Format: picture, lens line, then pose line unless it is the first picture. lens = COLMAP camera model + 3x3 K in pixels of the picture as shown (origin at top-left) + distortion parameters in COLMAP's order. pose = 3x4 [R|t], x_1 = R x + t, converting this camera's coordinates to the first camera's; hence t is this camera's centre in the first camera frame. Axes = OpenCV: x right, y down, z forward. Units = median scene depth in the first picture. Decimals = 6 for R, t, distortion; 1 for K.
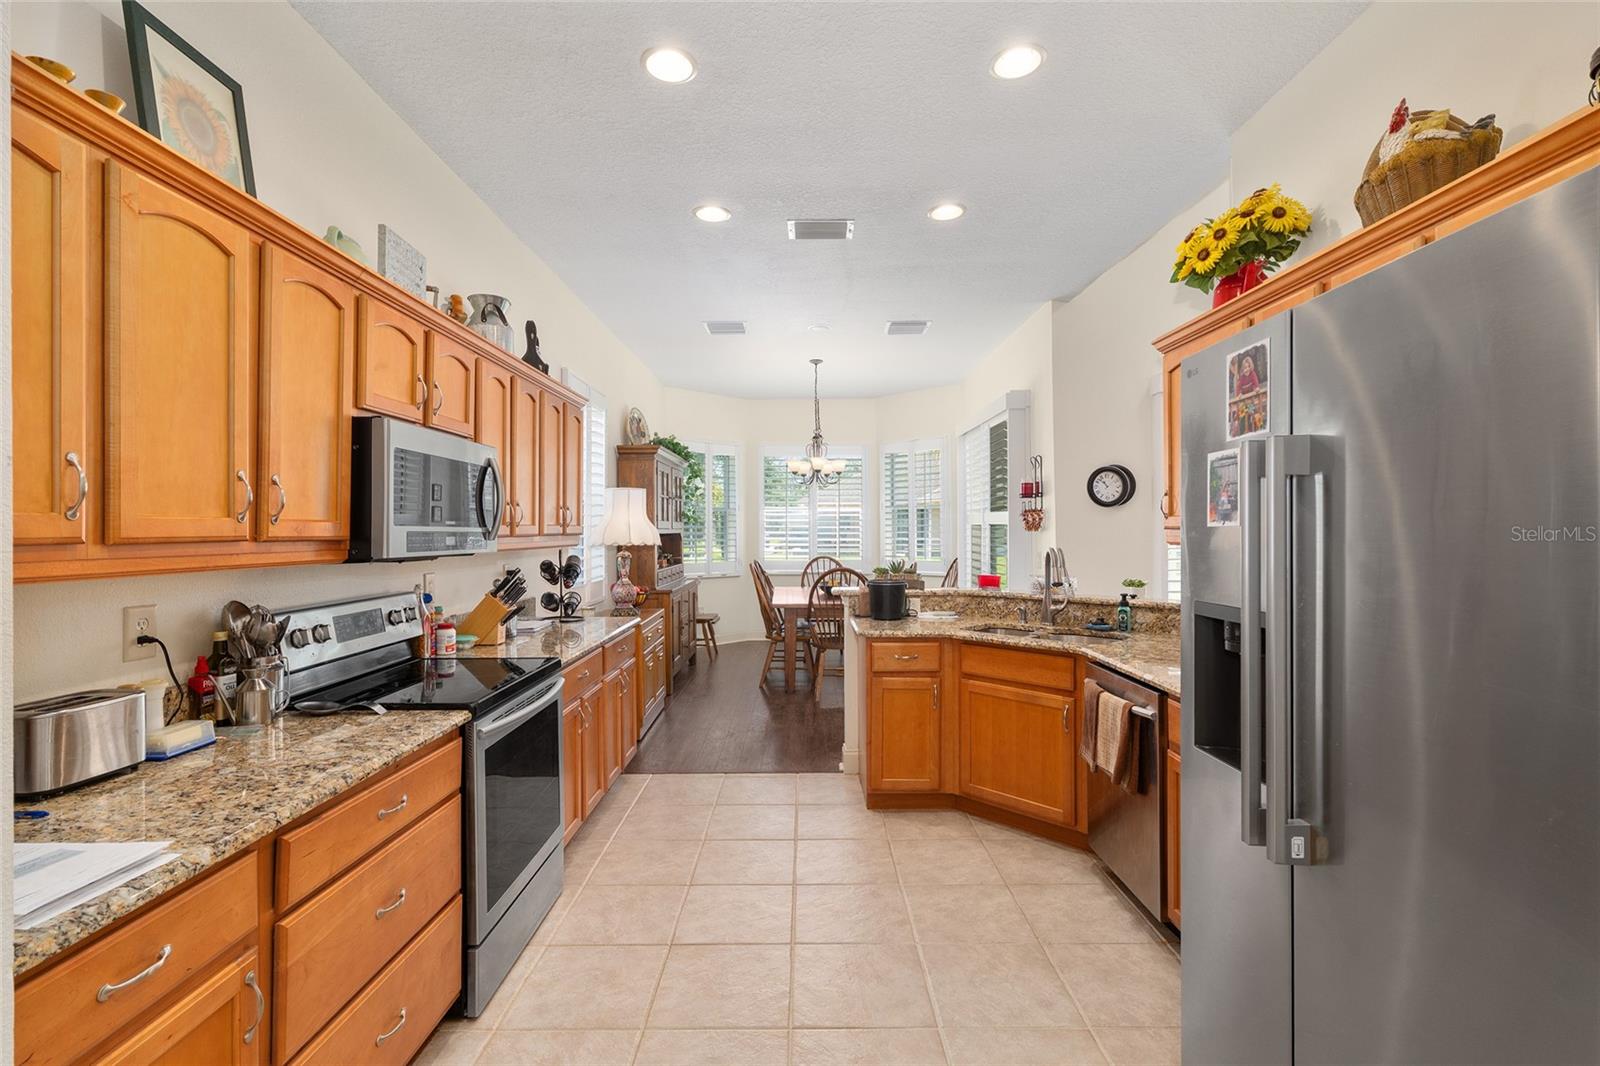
lens RADIAL K [[734.6, 0, 798.8], [0, 734.6, 529.1], [0, 0, 1]] dist [-0.000526, -0.000136]
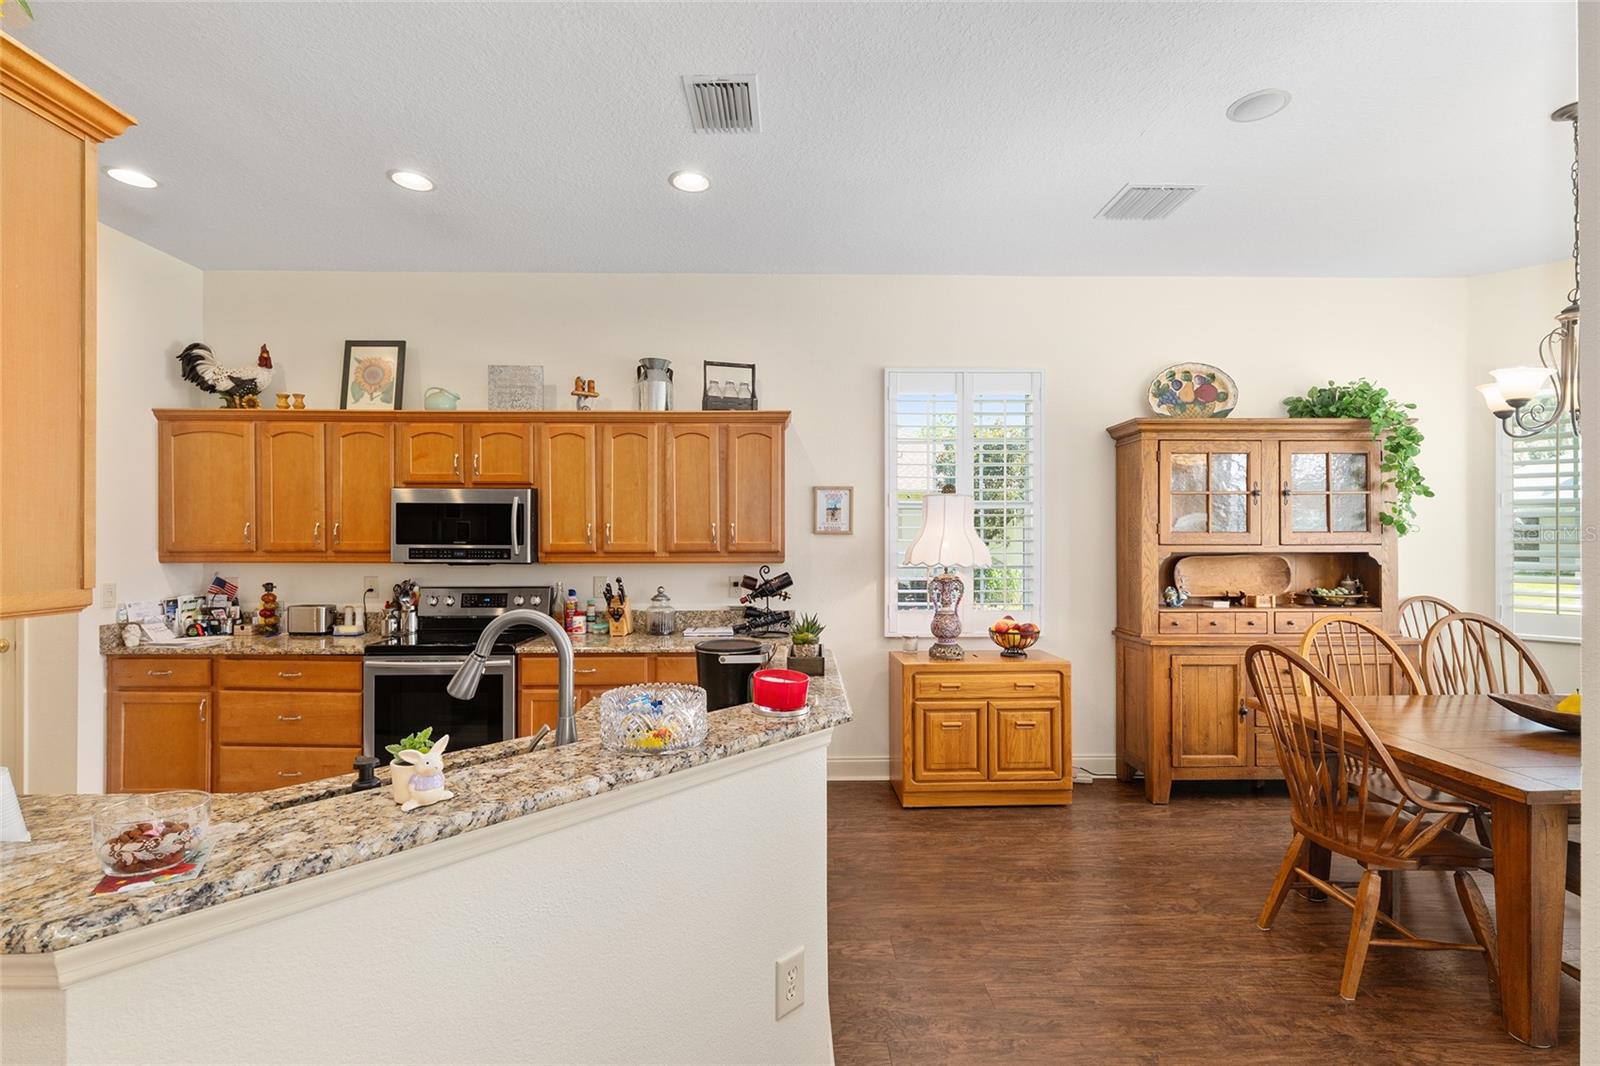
lens RADIAL K [[716.2, 0, 798.6], [0, 716.2, 536.9], [0, 0, 1]] dist [0.000197, -0.000198]
pose [[0.027998, 0.001320, -0.999607, 0.662169], [0.001062, 0.999999, 0.001350, -0.013294], [0.999607, -0.001100, 0.027996, 1.009004]]
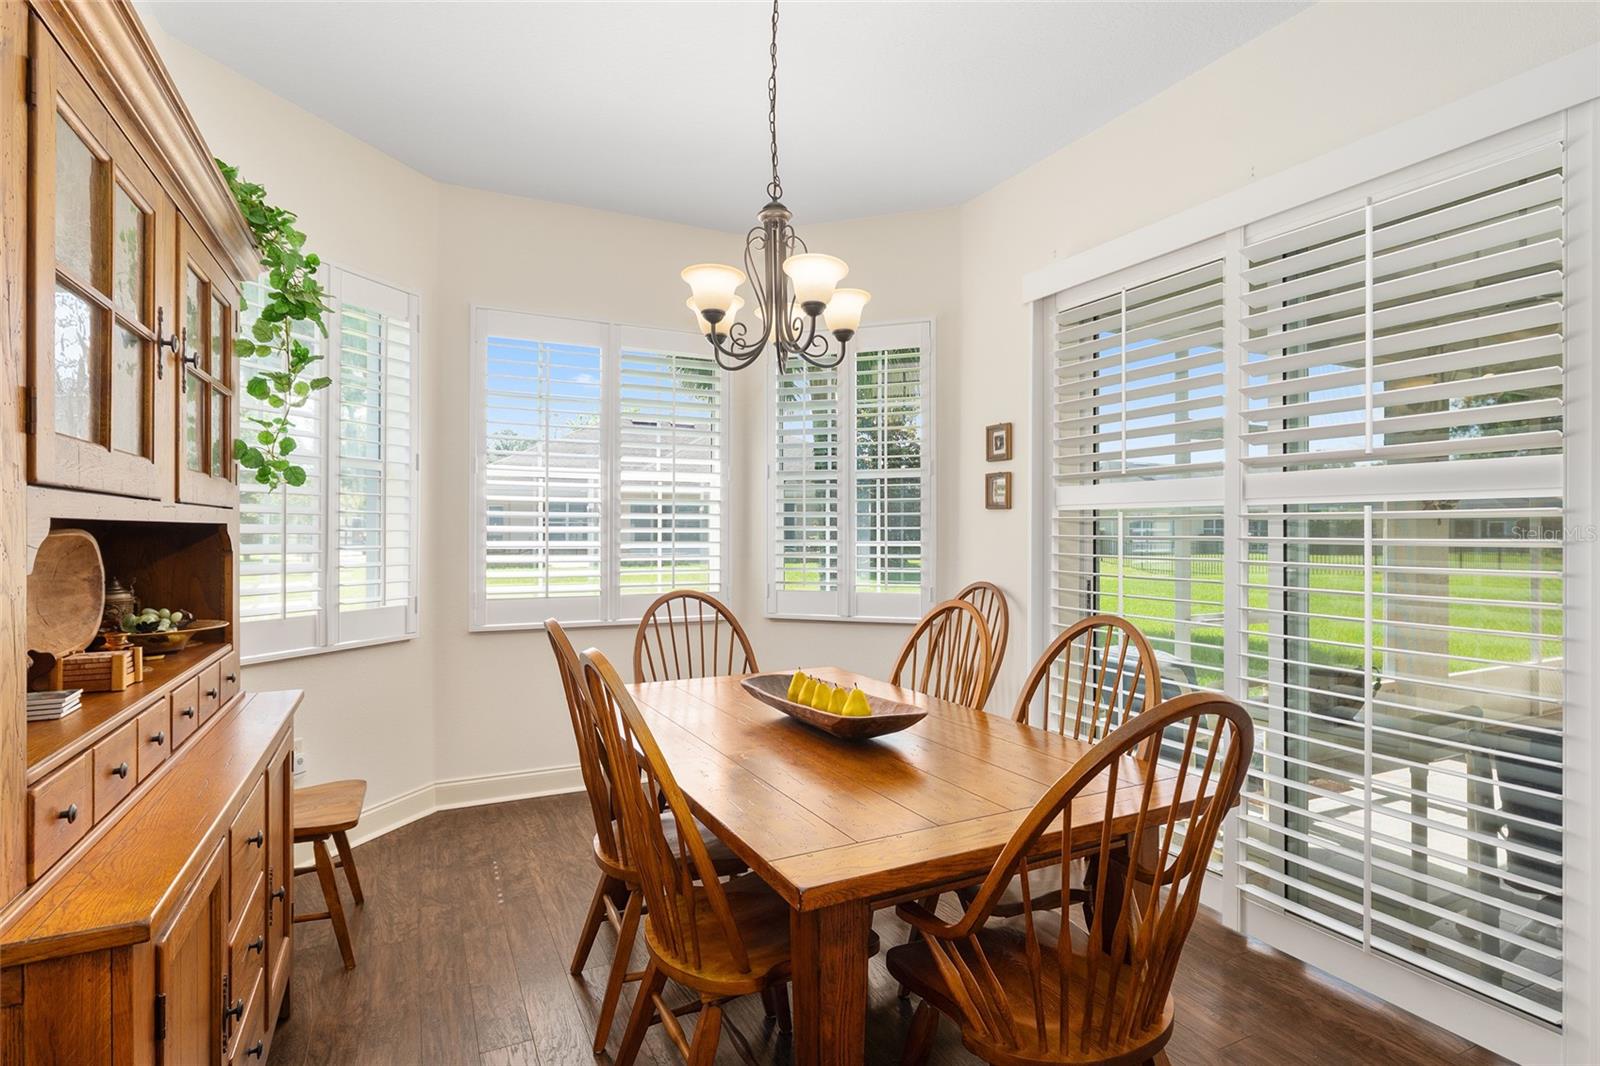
lens RADIAL K [[802.7, 0, 796.7], [0, 802.7, 529.7], [0, 0, 1]] dist [-0.000438, -0.000104]
pose [[0.896251, 0.003954, 0.443529, -0.194925], [-0.003750, 0.999992, -0.001337, 0.012239], [-0.443531, -0.000465, 0.896259, 1.209966]]
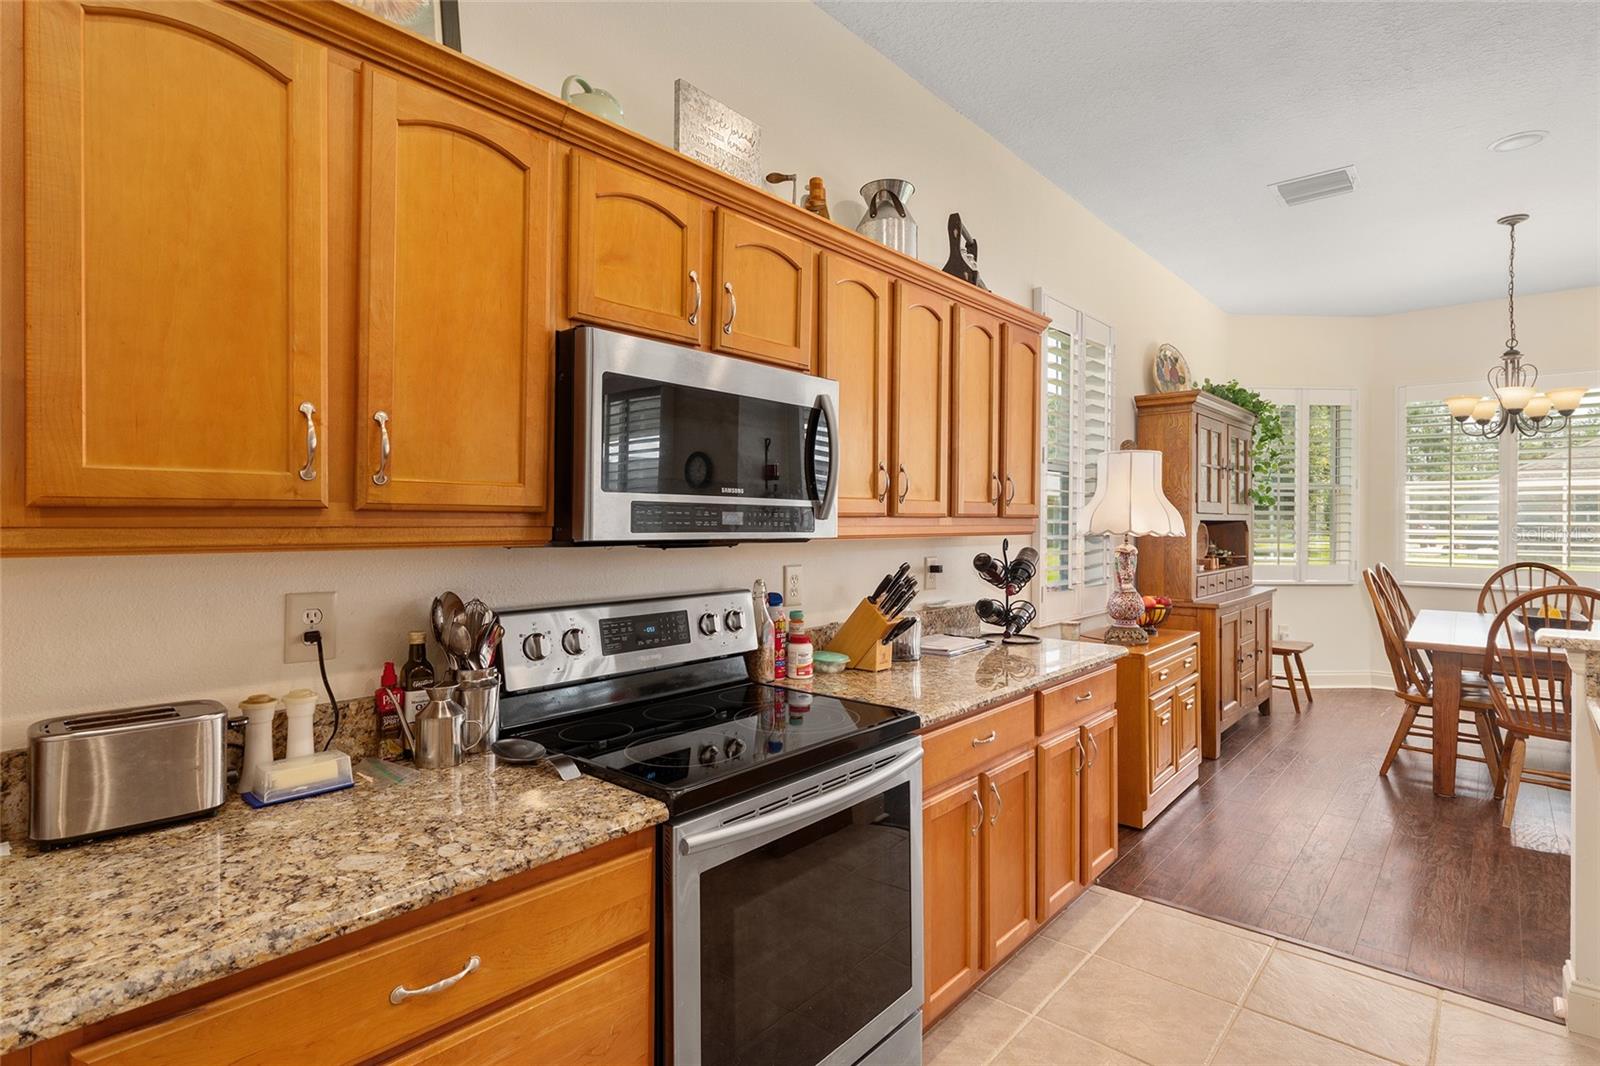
lens RADIAL K [[792.7, 0, 797.3], [0, 792.7, 522.3], [0, 0, 1]] dist [0.000588, -0.000392]
pose [[0.751739, 0.007168, -0.659422, 0.023074], [-0.005000, 0.999974, 0.005170, 0.009379], [0.659442, -0.000589, 0.751755, 0.301353]]
